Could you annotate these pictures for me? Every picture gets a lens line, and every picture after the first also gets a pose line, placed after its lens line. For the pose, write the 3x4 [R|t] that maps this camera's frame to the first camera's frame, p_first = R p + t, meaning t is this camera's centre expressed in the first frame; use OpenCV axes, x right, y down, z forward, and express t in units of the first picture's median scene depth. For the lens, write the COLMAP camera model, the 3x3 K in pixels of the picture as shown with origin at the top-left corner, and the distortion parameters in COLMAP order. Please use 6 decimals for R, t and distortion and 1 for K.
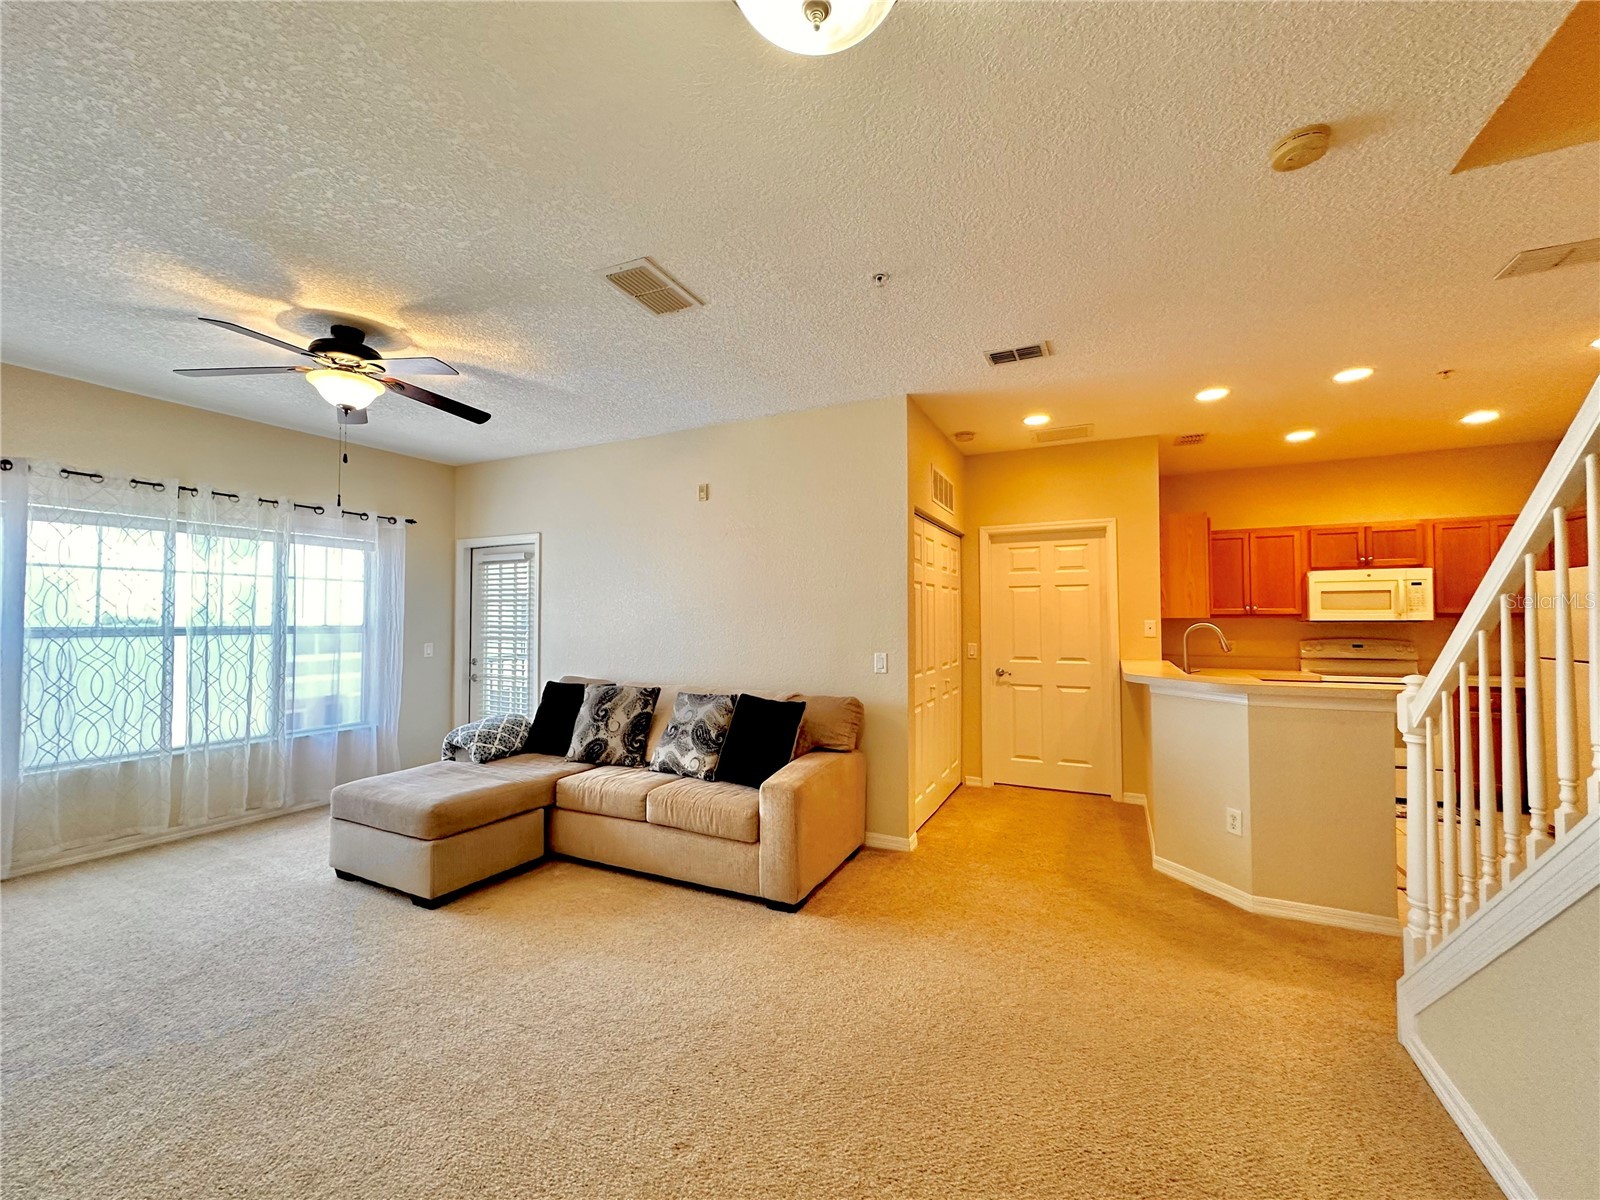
lens RADIAL K [[638.4, 0, 798.4], [0, 638.4, 599.6], [0, 0, 1]] dist [-0.004816, 0.000837]
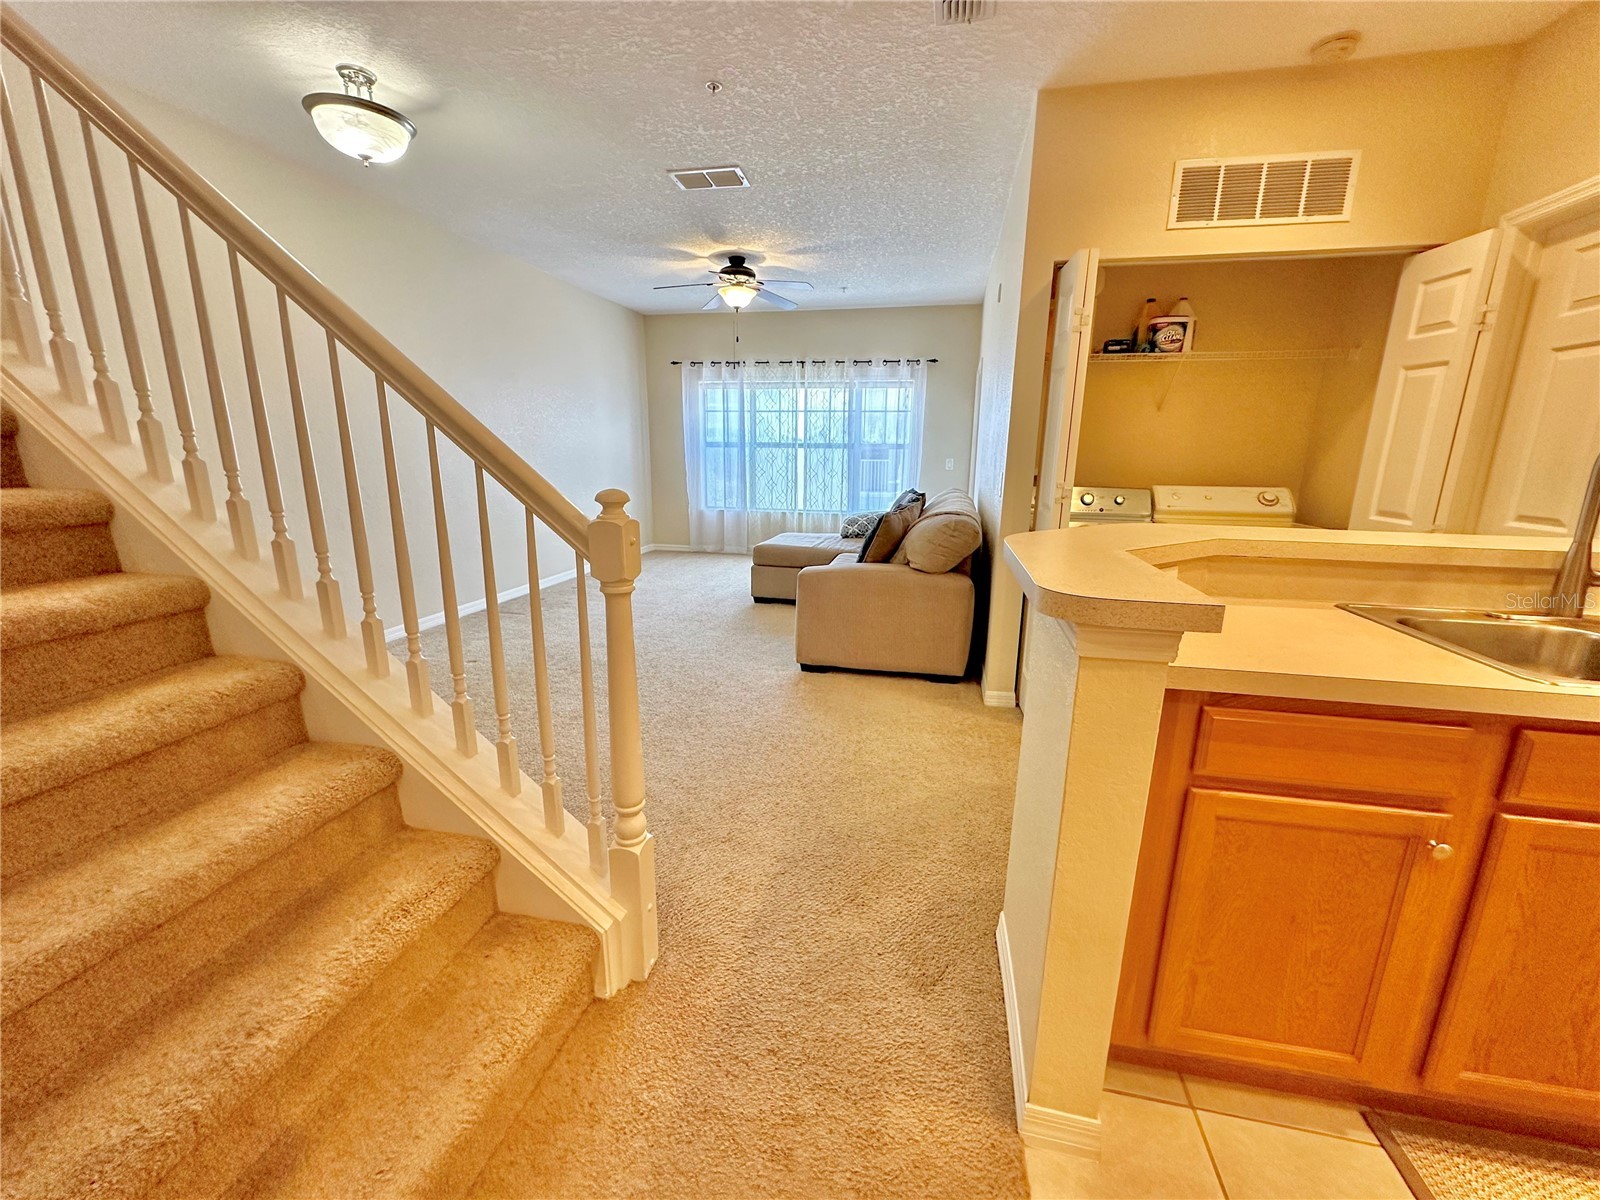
lens RADIAL K [[638.4, 0, 800.0], [0, 638.4, 600.4], [0, 0, 1]] dist [-0.004816, 0.000837]
pose [[0.246344, 0.229643, -0.941583, 0.732175], [0.021027, 0.970028, 0.242082, 0.033053], [0.968954, -0.079434, 0.234132, 0.456301]]
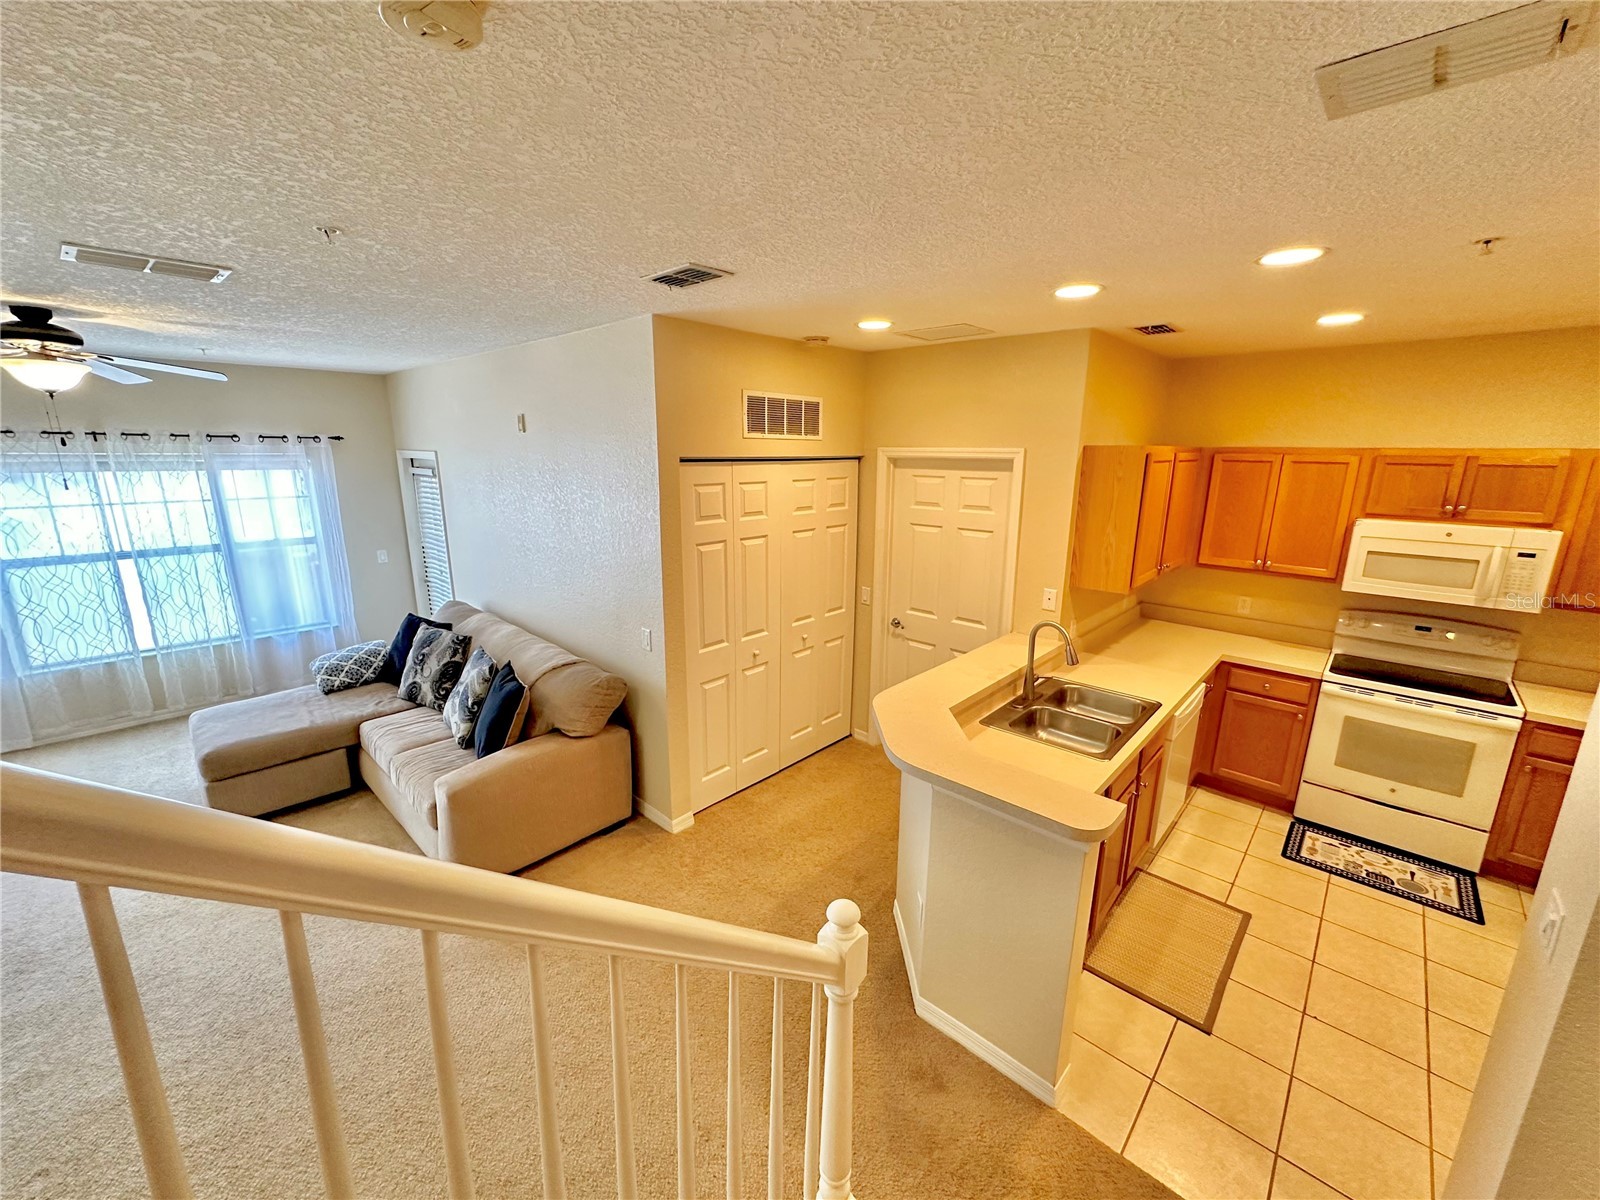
lens RADIAL K [[638.4, 0, 796.7], [0, 638.4, 599.7], [0, 0, 1]] dist [-0.004816, 0.000837]
pose [[0.958610, 0.074197, -0.274886, 0.480219], [-0.000114, 0.965549, 0.260221, -0.157080], [0.284723, -0.249419, 0.925593, 0.205568]]
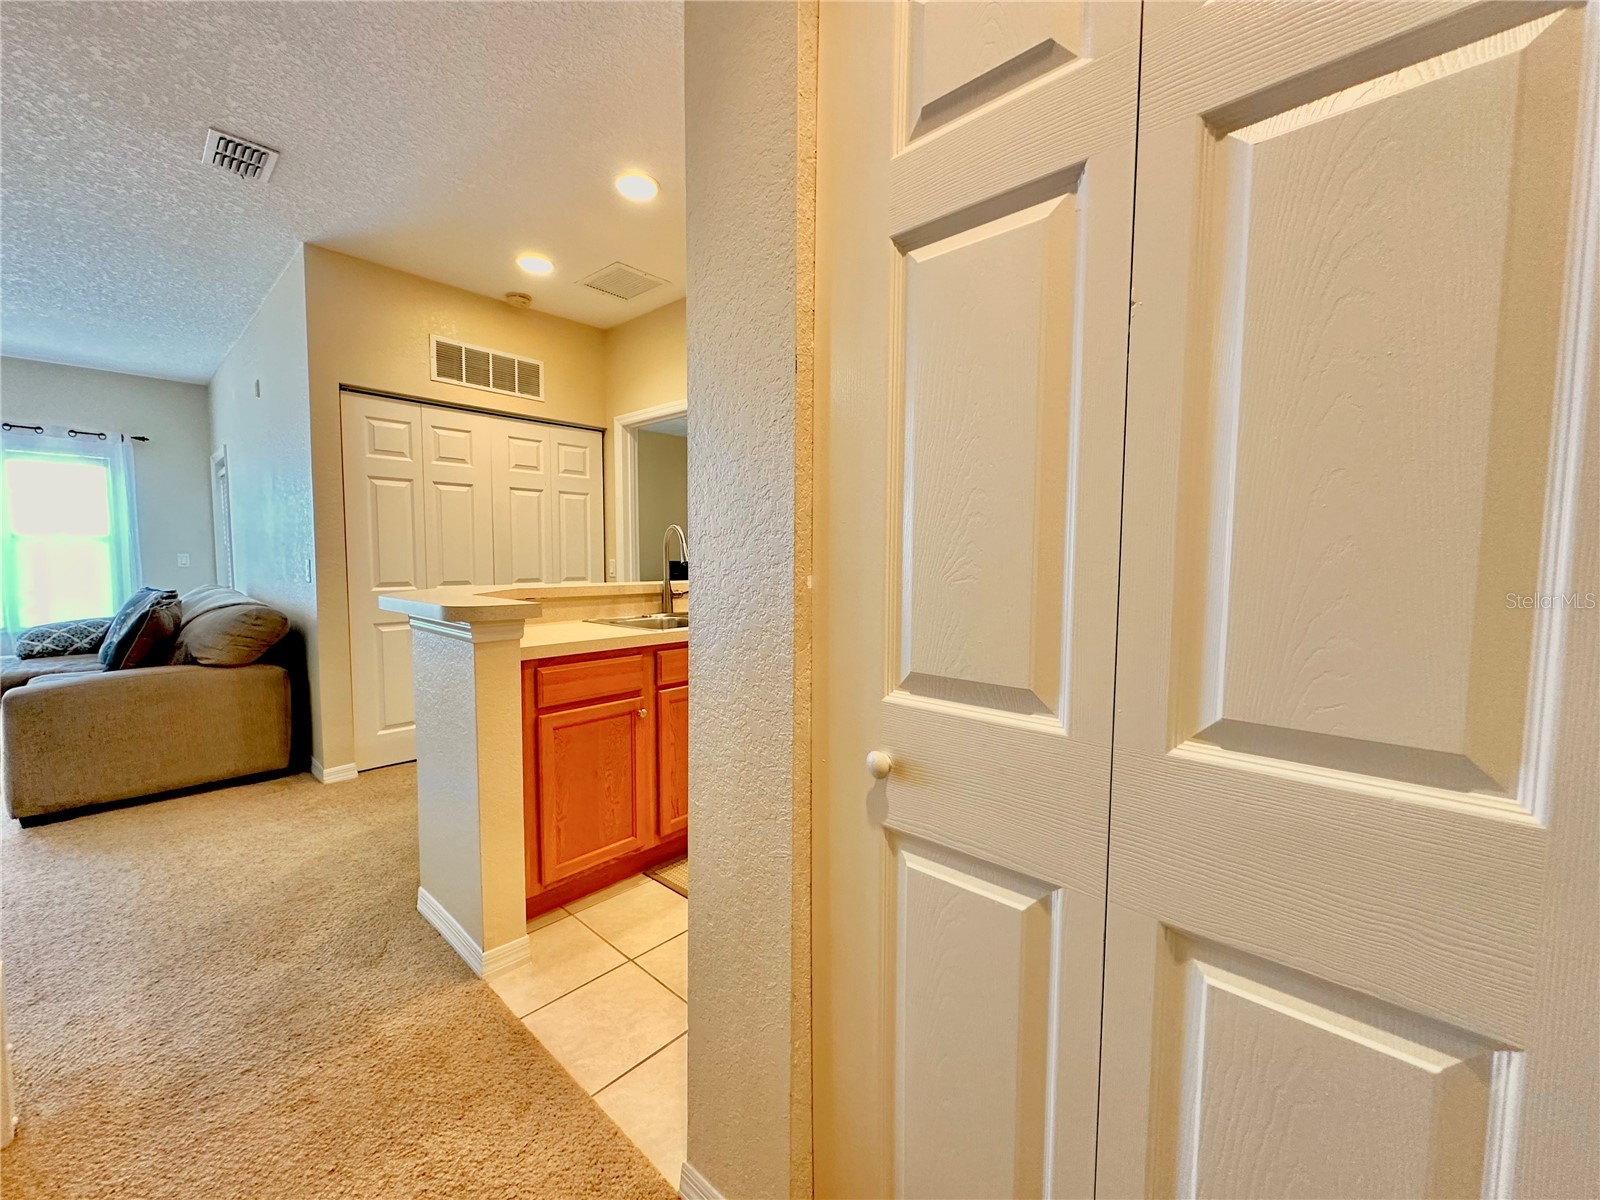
lens RADIAL K [[638.4, 0, 795.3], [0, 638.4, 600.4], [0, 0, 1]] dist [-0.004816, 0.000837]
pose [[0.962211, 0.029821, -0.270666, 0.841444], [-0.002007, 0.994735, 0.102461, 0.041095], [0.272296, -0.098046, 0.957205, 0.289567]]
